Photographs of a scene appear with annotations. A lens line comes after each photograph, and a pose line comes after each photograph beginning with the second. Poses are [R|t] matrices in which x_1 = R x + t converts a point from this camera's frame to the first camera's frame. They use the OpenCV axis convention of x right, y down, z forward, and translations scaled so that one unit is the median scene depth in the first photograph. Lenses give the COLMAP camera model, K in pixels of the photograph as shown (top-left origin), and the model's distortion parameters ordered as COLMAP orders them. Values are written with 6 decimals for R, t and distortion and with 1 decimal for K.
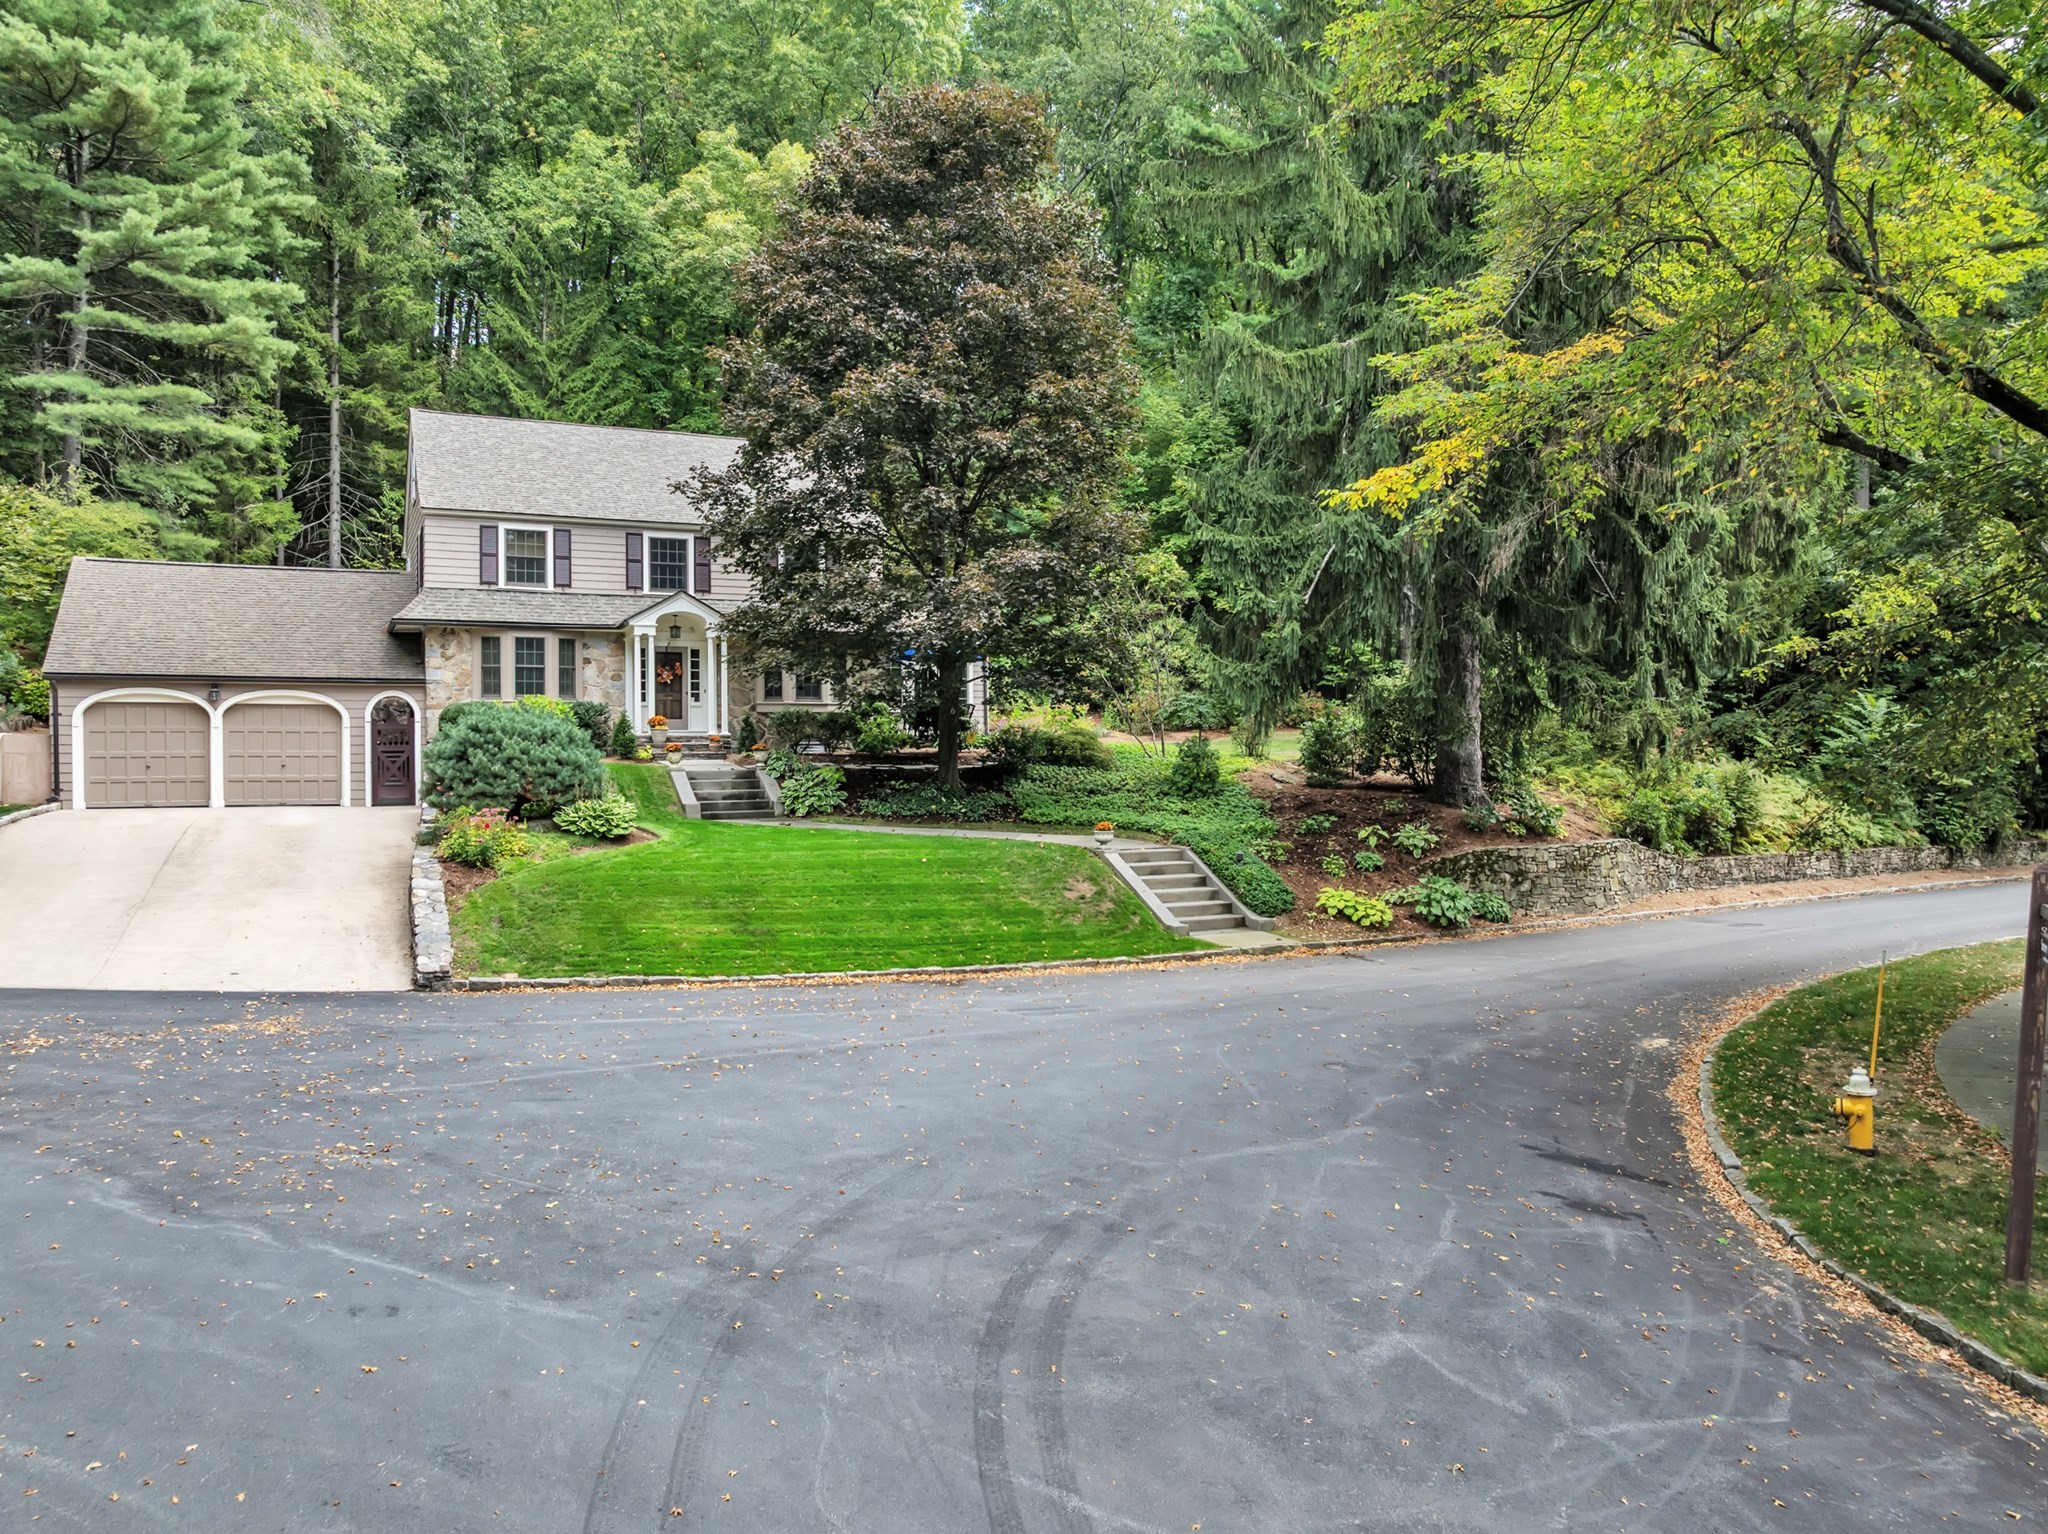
lens RADIAL K [[1531.8, 0, 1024.0], [0, 1531.8, 767.0], [0, 0, 1]] dist [-0.104035, 0.159650]
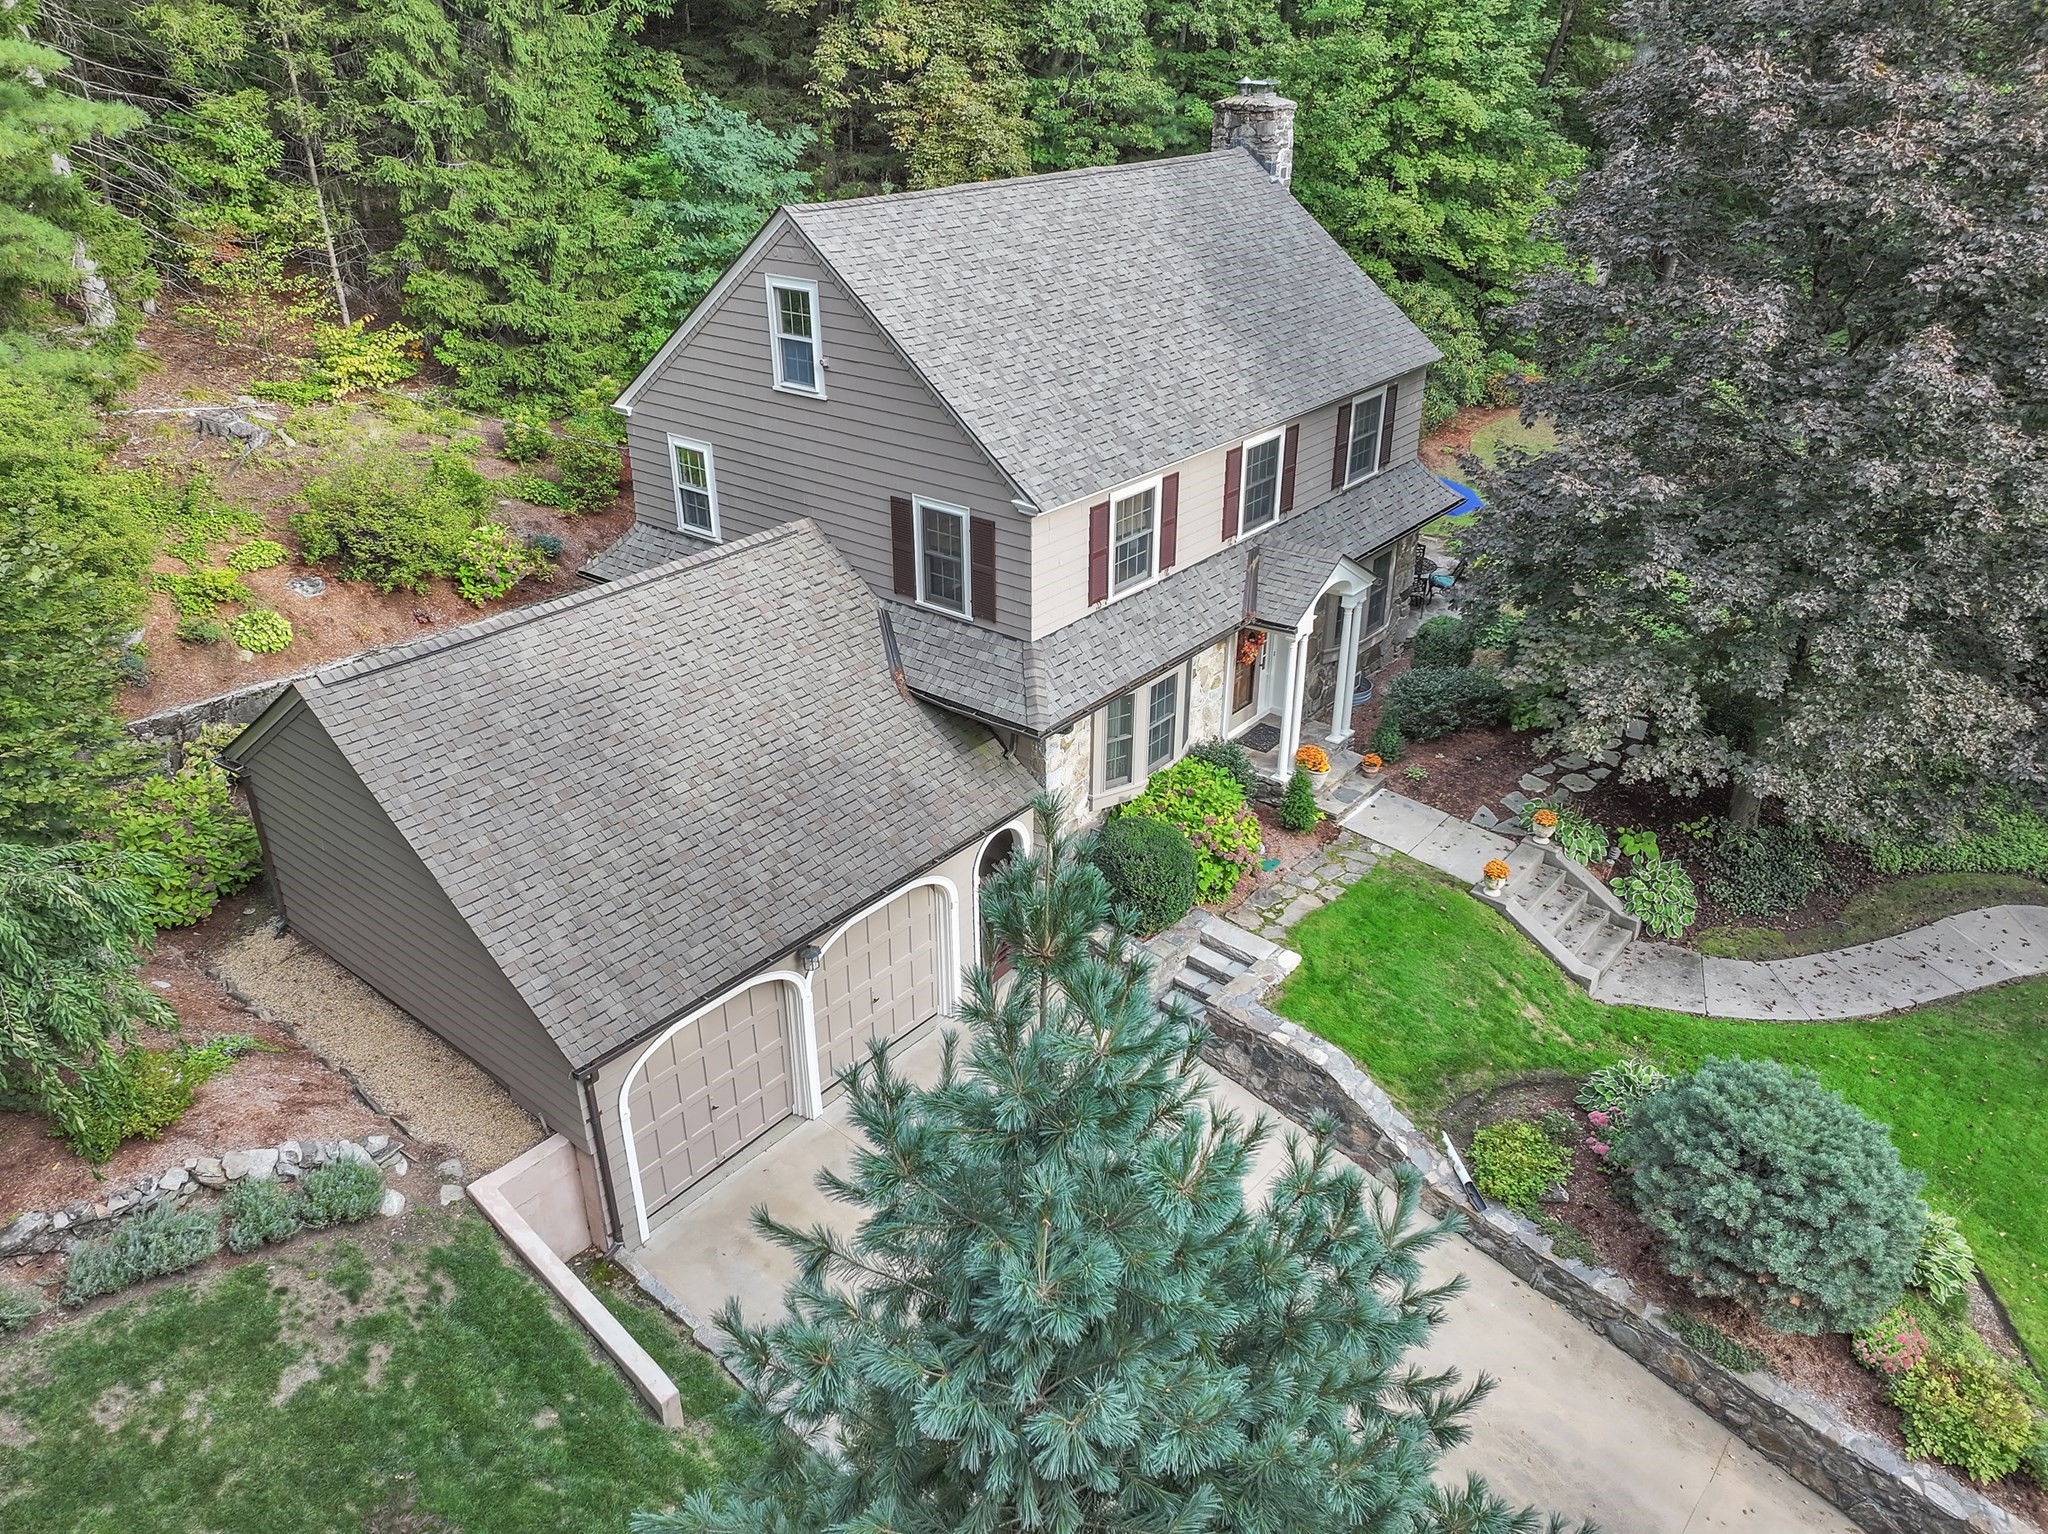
lens RADIAL K [[1440.5, 0, 1024.0], [0, 1440.5, 767.0], [0, 0, 1]] dist [-0.004972, -0.002037]
pose [[0.901333, -0.200495, 0.383927, -0.606056], [0.002076, 0.888399, 0.459068, -0.320205], [-0.433121, -0.412977, 0.801159, 0.546777]]
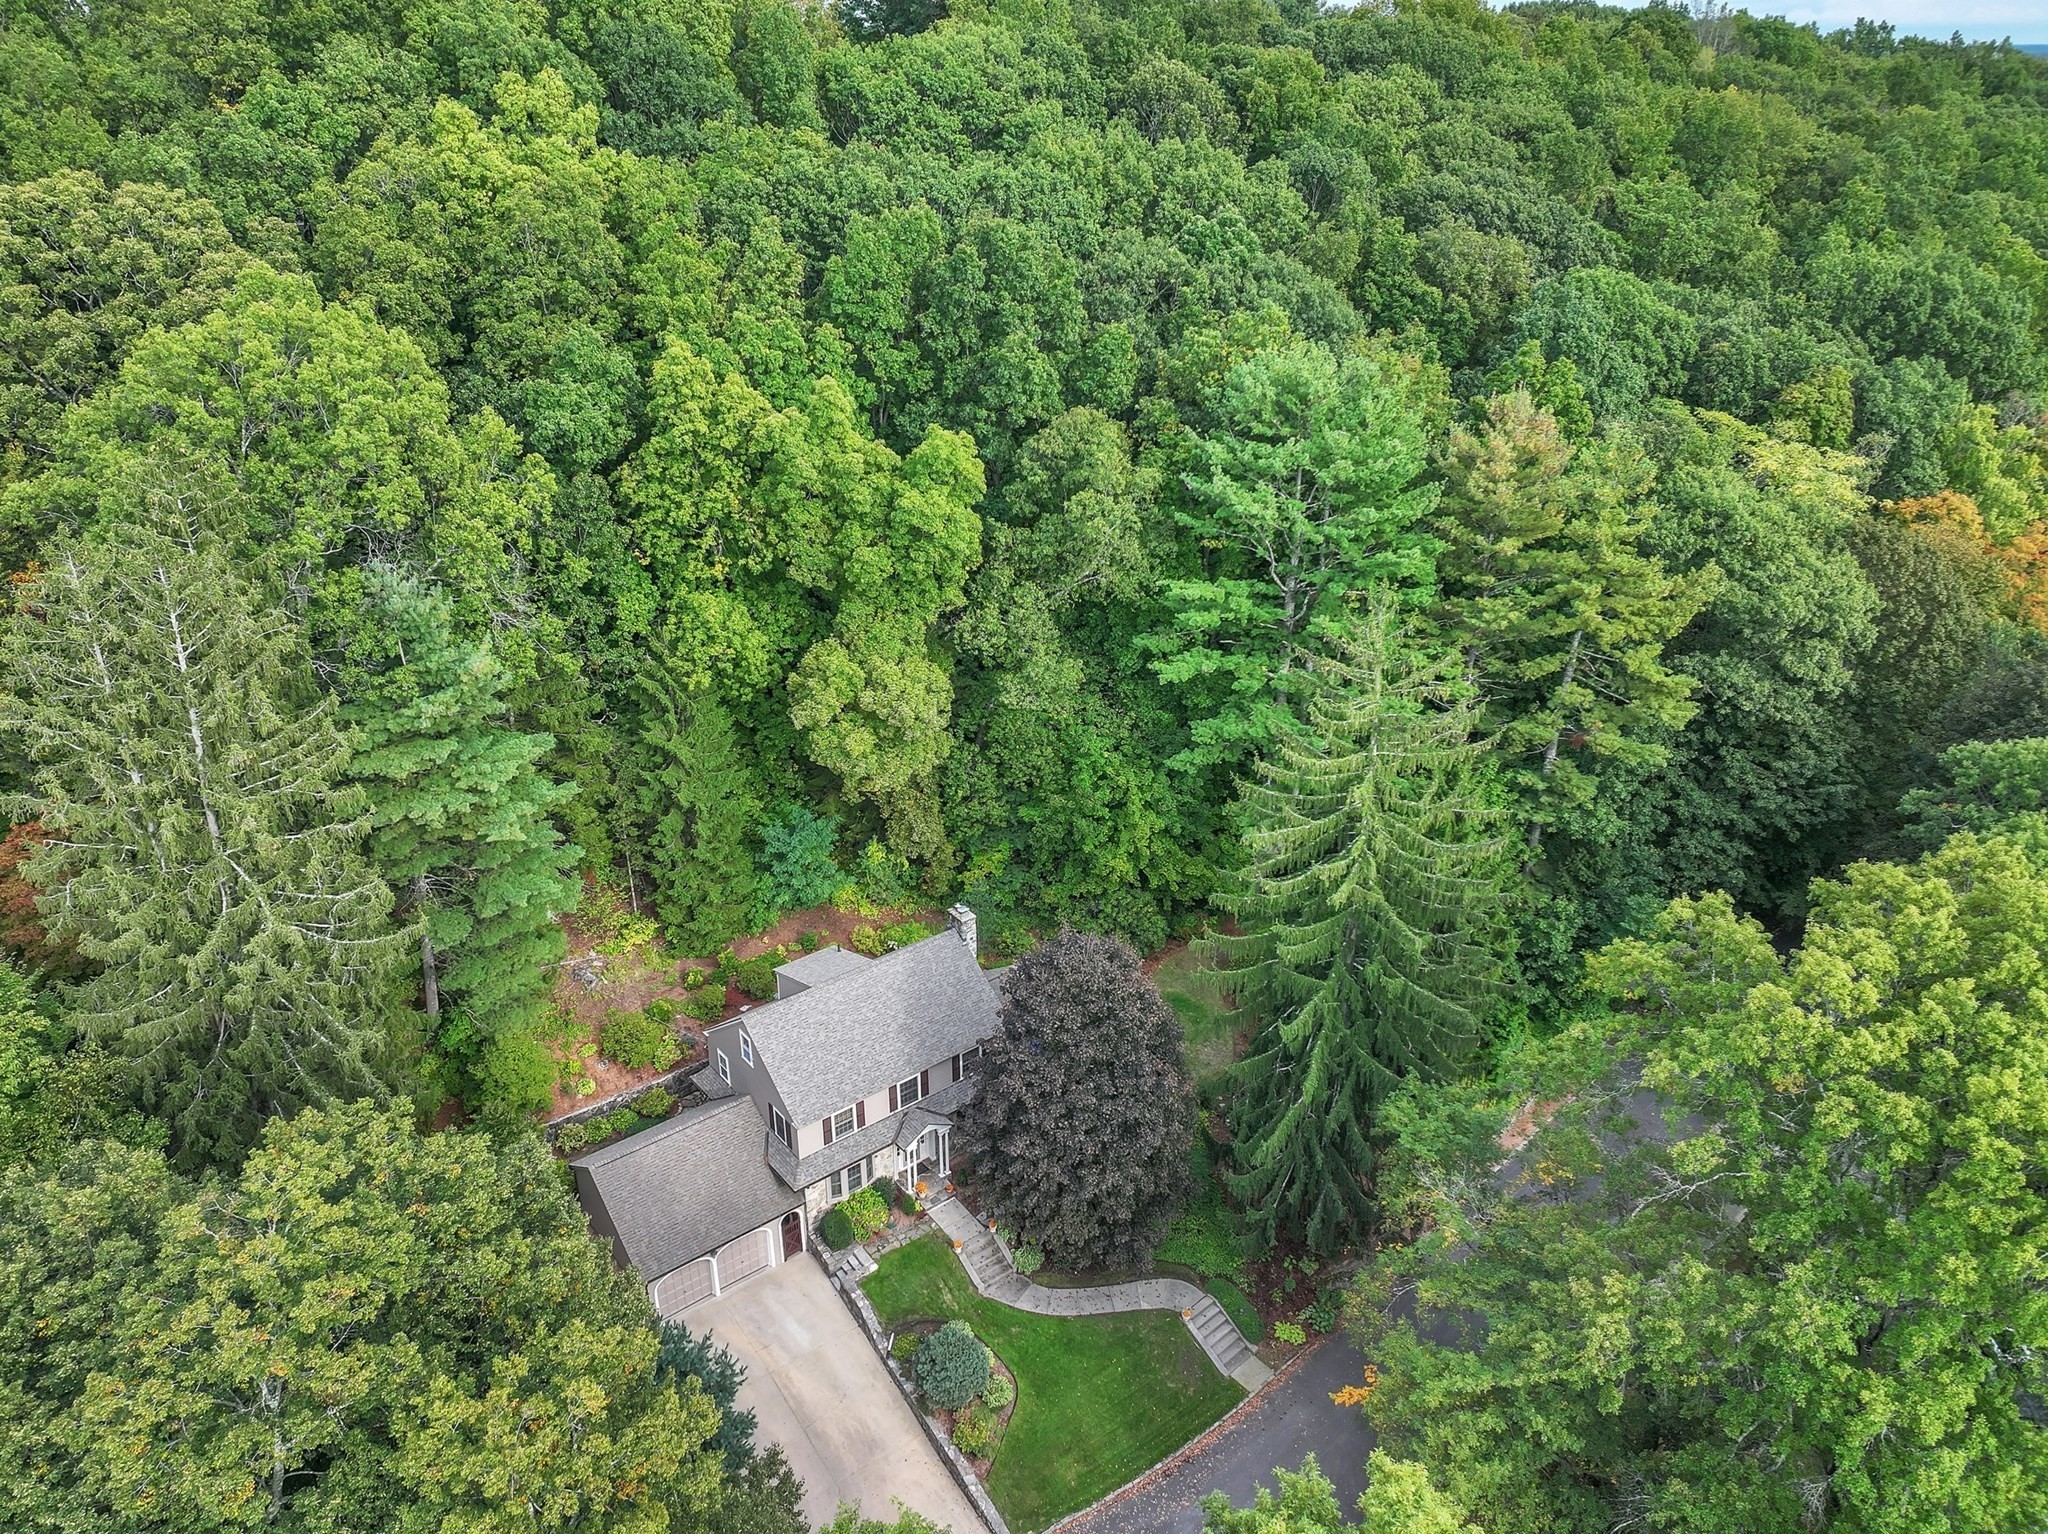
lens RADIAL K [[1440.5, 0, 1024.0], [0, 1440.5, 767.0], [0, 0, 1]] dist [-0.004972, -0.002037]
pose [[0.974692, -0.098579, 0.200643, -0.428634], [-0.000290, 0.896964, 0.442103, -1.304826], [-0.223551, -0.430972, 0.874236, -0.378806]]
